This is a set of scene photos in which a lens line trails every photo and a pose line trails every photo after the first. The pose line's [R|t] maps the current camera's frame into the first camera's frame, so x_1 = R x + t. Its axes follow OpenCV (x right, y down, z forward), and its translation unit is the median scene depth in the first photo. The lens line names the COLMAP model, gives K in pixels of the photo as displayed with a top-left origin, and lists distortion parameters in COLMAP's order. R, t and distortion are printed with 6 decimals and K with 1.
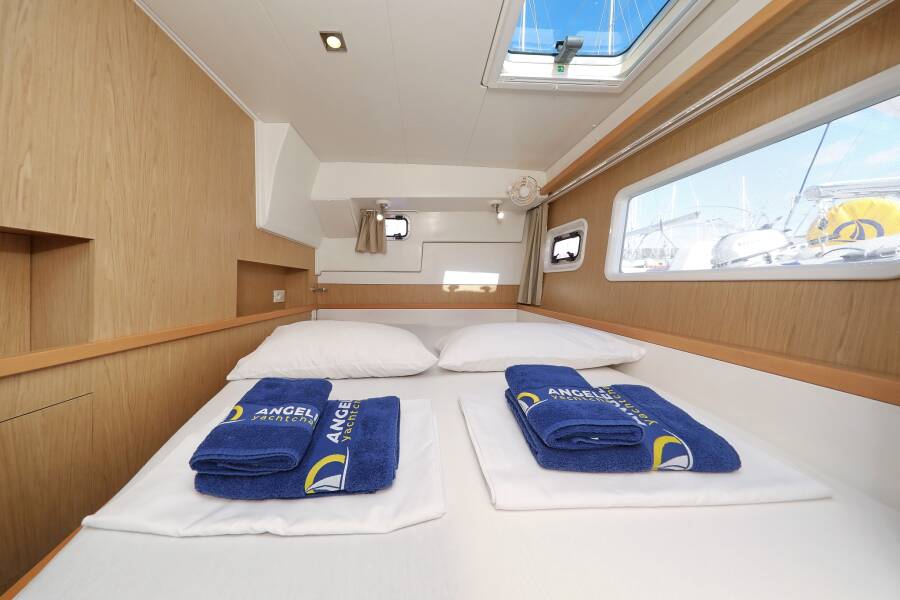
lens RADIAL K [[291.9, 0, 453.5], [0, 291.9, 298.0], [0, 0, 1]] dist [-0.002714, -0.000129]
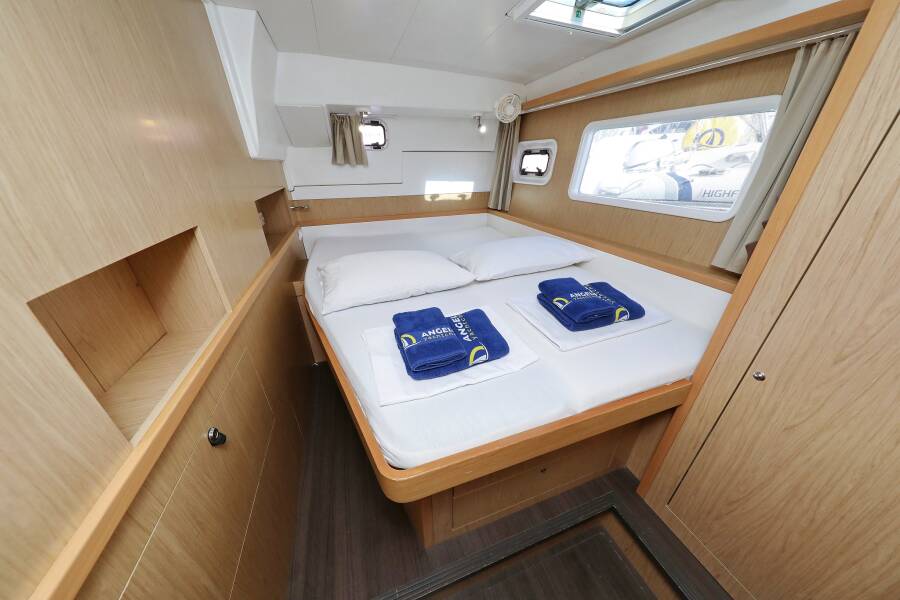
lens RADIAL K [[284.7, 0, 453.4], [0, 284.7, 302.9], [0, 0, 1]] dist [0.001489, -0.000071]
pose [[0.947904, -0.172455, 0.267838, -0.352000], [0.034881, 0.891923, 0.450841, -0.196480], [-0.316640, -0.418011, 0.851473, -0.144402]]
